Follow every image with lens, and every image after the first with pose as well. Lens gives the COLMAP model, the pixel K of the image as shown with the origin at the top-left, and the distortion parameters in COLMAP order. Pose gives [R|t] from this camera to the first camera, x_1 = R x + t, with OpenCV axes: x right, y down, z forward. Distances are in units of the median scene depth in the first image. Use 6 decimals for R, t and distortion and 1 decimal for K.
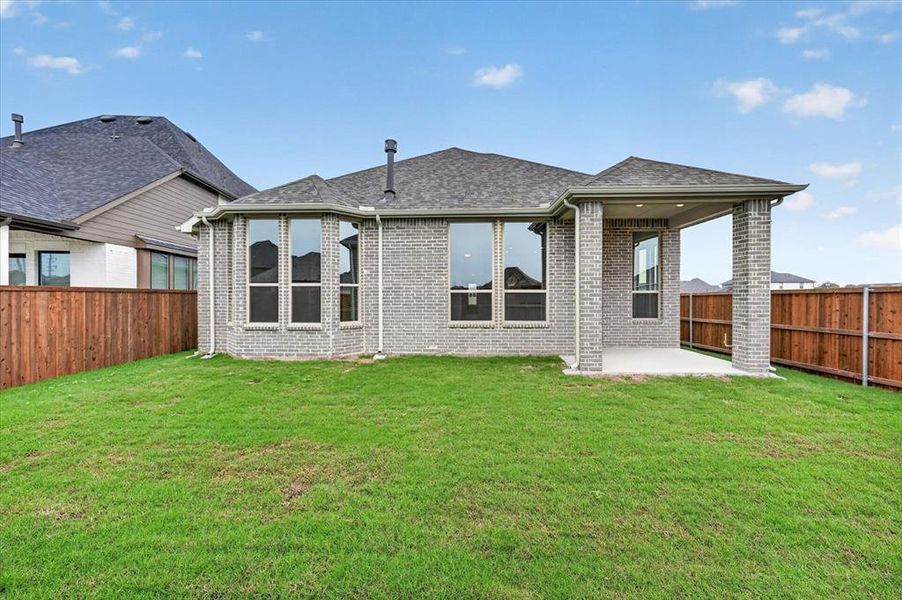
lens RADIAL K [[355.7, 0, 449.1], [0, 355.7, 300.8], [0, 0, 1]] dist [-0.000023, 0.000066]
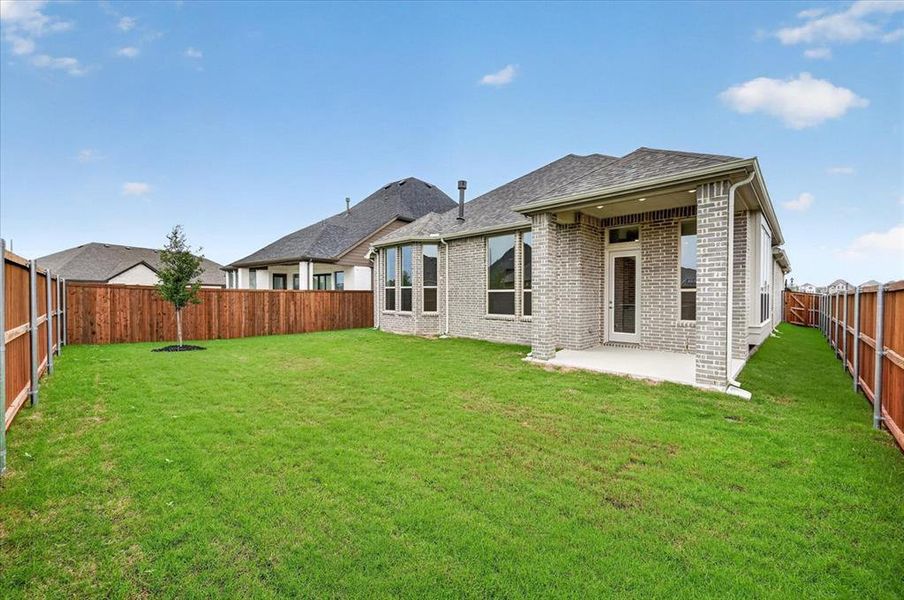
lens RADIAL K [[356.5, 0, 451.9], [0, 356.5, 299.6], [0, 0, 1]] dist [-0.000023, 0.000066]
pose [[0.735517, 0.010593, -0.677424, 0.810164], [-0.005493, 0.999938, 0.009672, -0.007171], [0.677484, -0.003393, 0.735529, -0.042513]]
